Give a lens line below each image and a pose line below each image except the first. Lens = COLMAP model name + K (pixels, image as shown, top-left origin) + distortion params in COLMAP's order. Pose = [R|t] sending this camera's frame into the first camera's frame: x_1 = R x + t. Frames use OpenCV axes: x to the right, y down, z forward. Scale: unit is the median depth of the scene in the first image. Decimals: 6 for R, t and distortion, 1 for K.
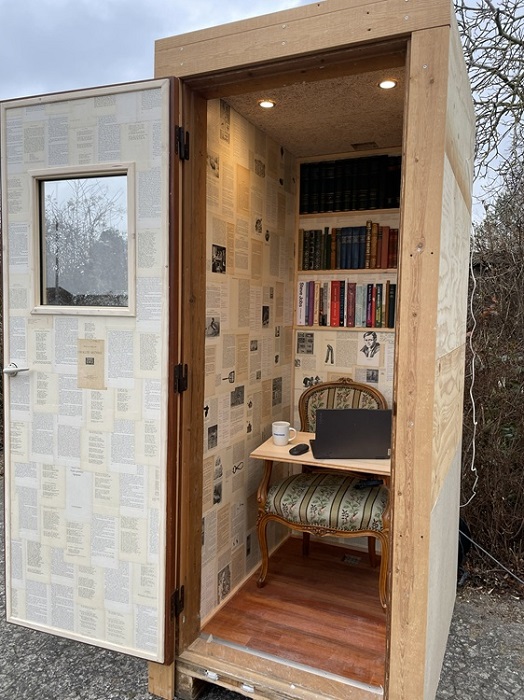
lens RADIAL K [[533.8, 0, 258.4], [0, 533.8, 350.0], [0, 0, 1]] dist [0.079752, -0.046198]
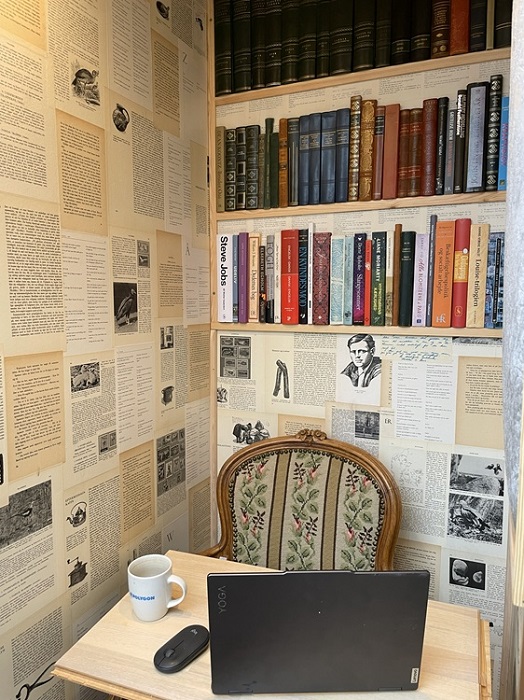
lens RADIAL K [[533.8, 0, 259.7], [0, 533.8, 352.7], [0, 0, 1]] dist [0.079752, -0.046198]
pose [[0.999783, -0.019308, 0.007808, 0.112645], [0.019060, 0.999348, 0.030673, -0.033813], [-0.008396, -0.030517, 0.999499, 0.516110]]
